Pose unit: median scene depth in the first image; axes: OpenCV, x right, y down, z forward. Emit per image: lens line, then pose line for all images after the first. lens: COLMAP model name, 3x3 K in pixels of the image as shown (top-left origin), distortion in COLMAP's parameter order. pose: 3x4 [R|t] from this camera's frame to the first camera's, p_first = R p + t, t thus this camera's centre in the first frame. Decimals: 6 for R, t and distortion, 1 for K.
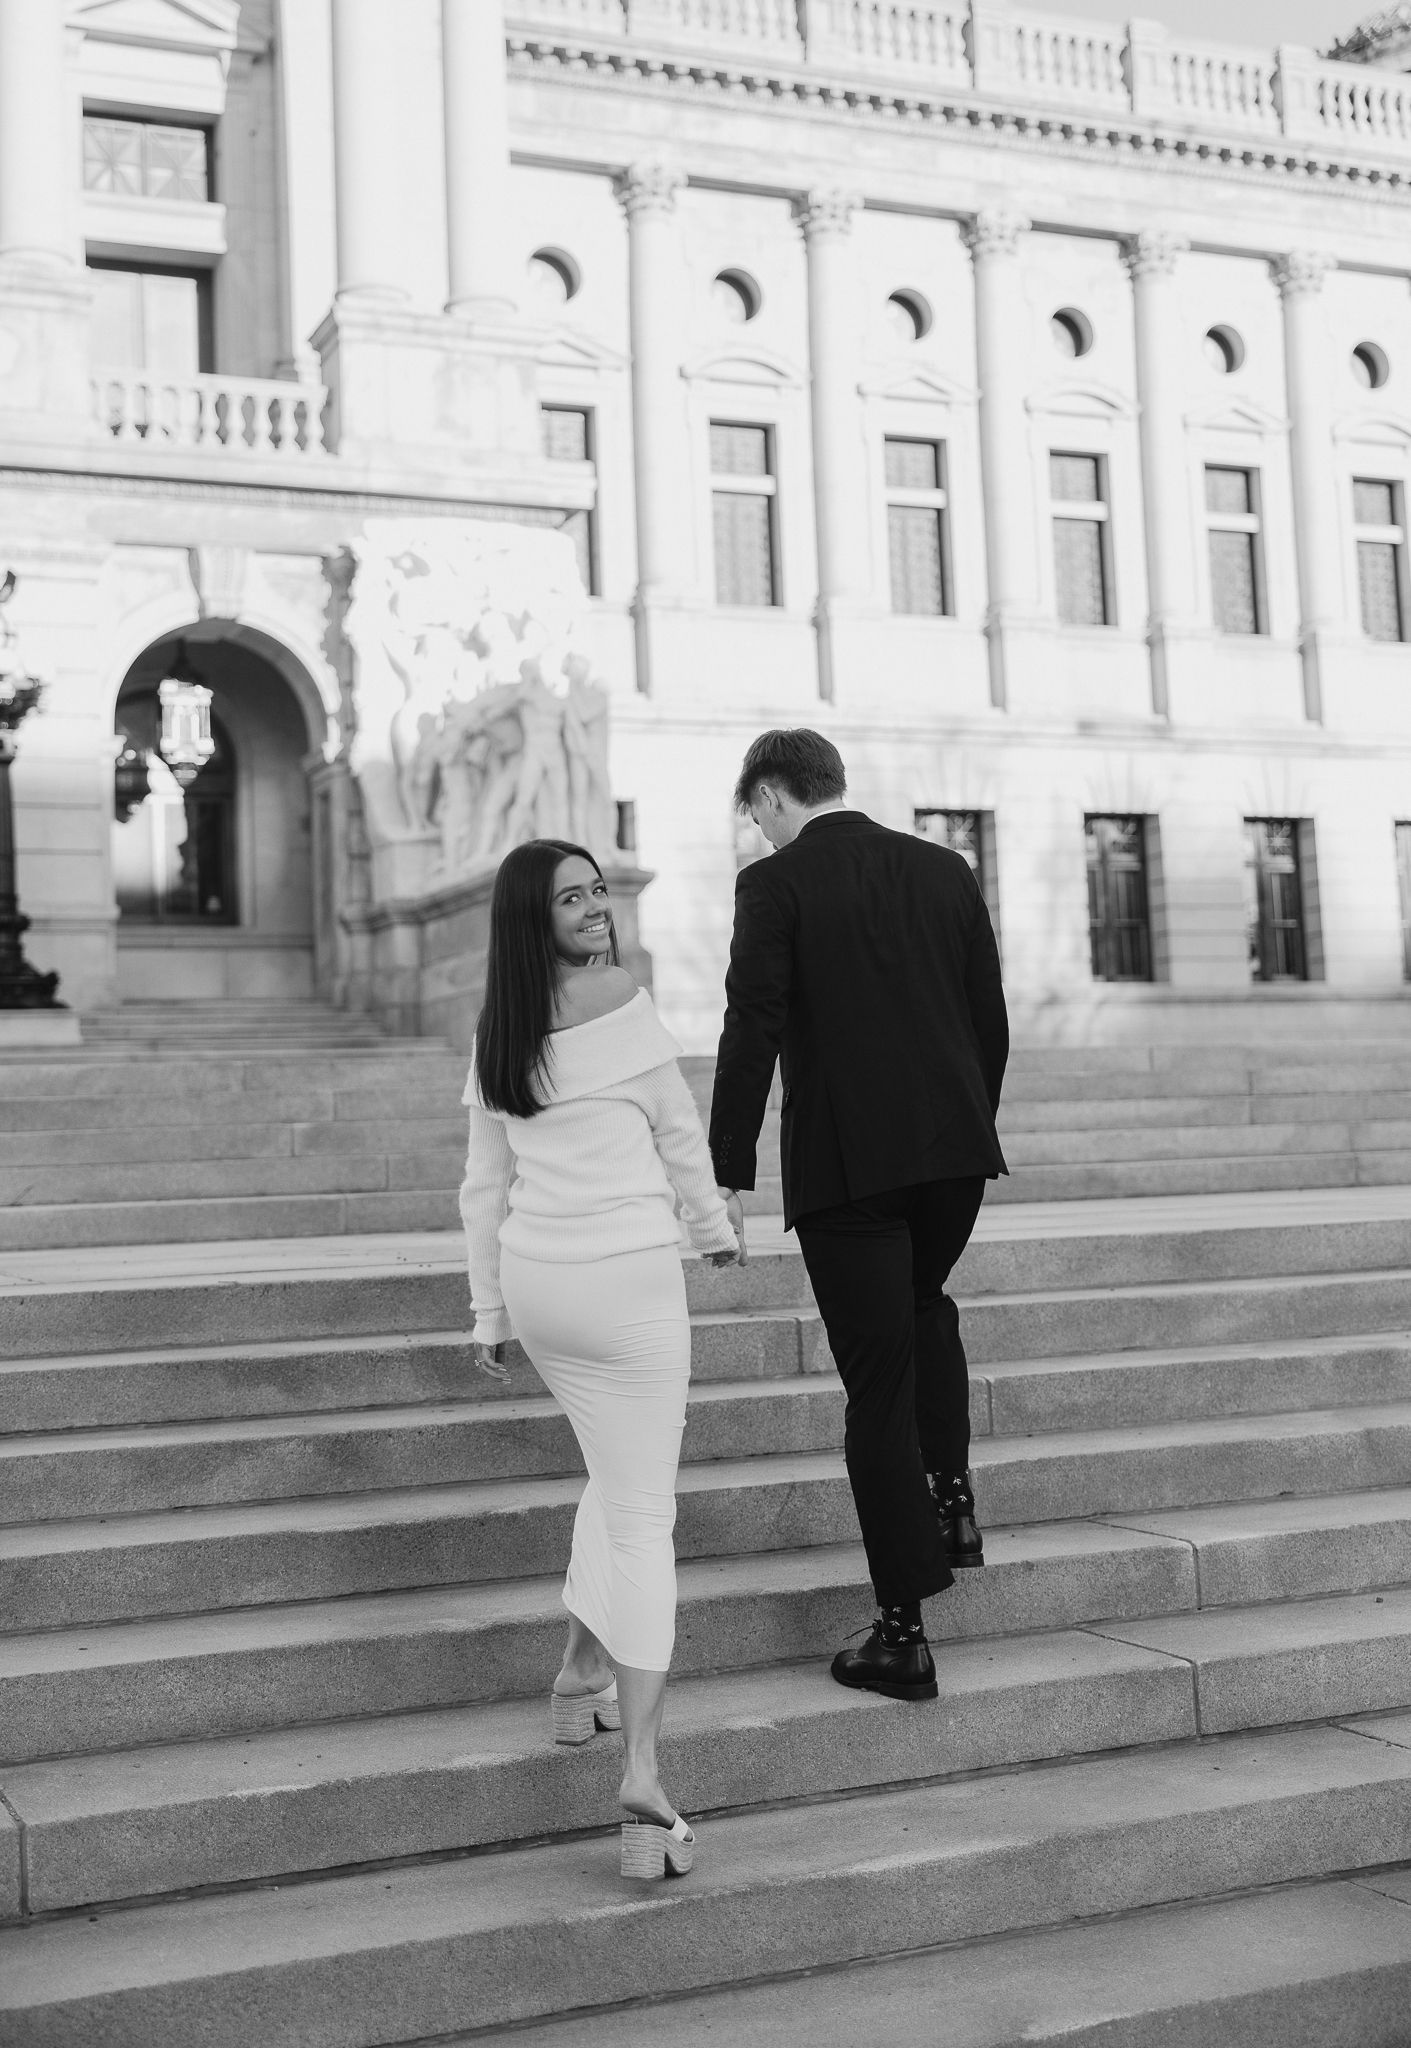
lens RADIAL K [[2445.1, 0, 705.5], [0, 2445.1, 1024.0], [0, 0, 1]] dist [-0.014418, -0.005156]
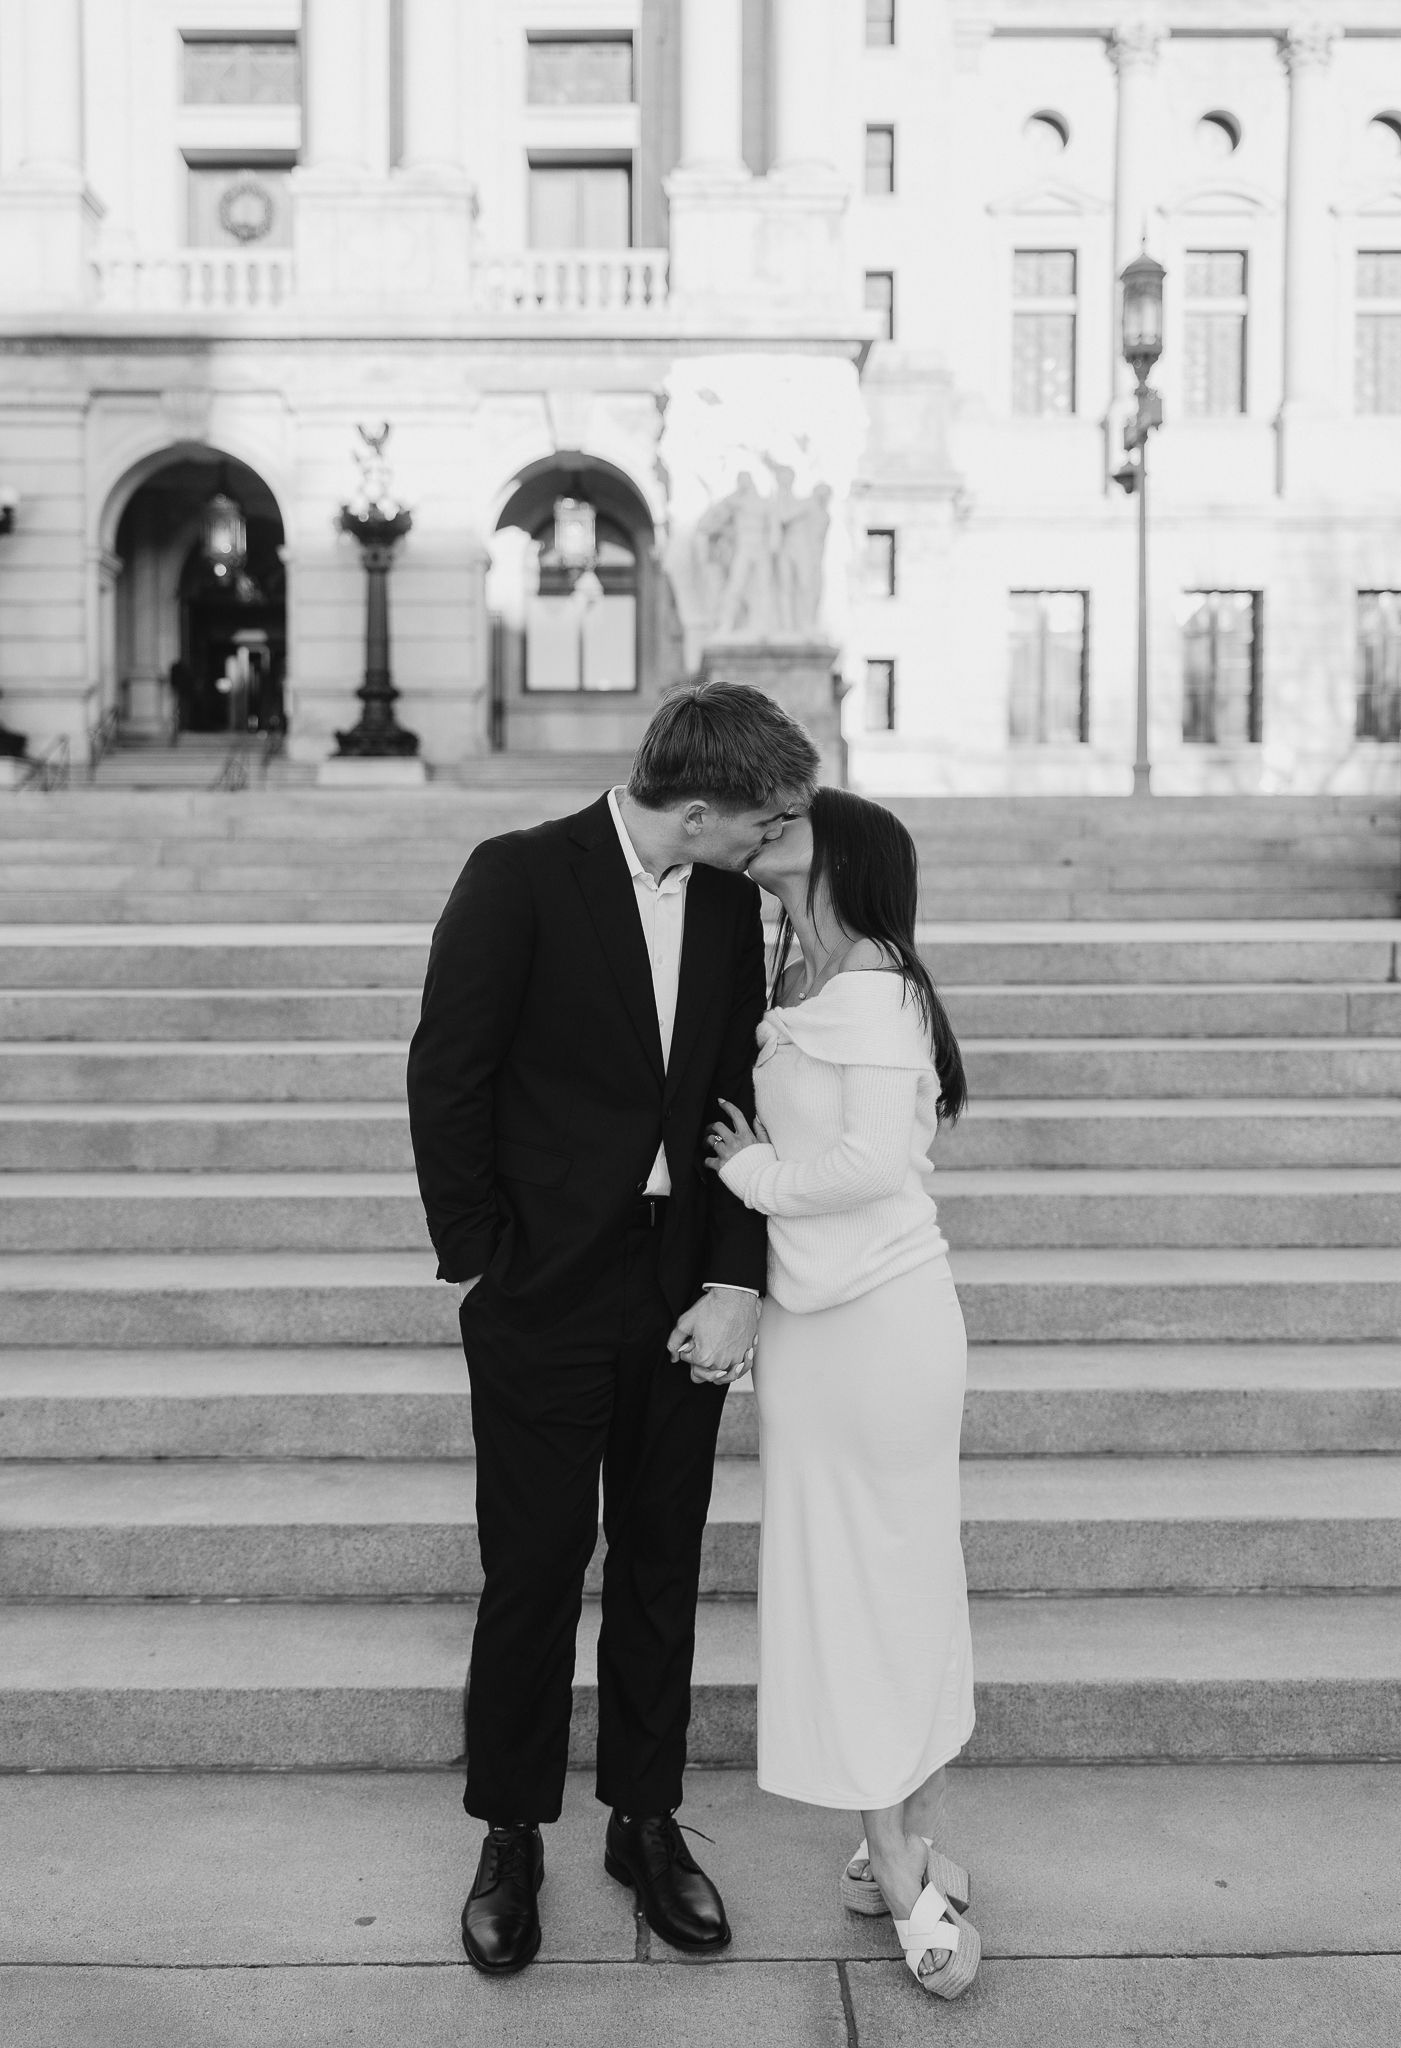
lens RADIAL K [[1876.4, 0, 700.5], [0, 1876.4, 1024.0], [0, 0, 1]] dist [-0.004835, -0.005583]
pose [[0.924007, 0.060978, -0.377483, 0.242048], [-0.010681, 0.990933, 0.133928, -0.001410], [0.382227, -0.119718, 0.916281, 0.093139]]
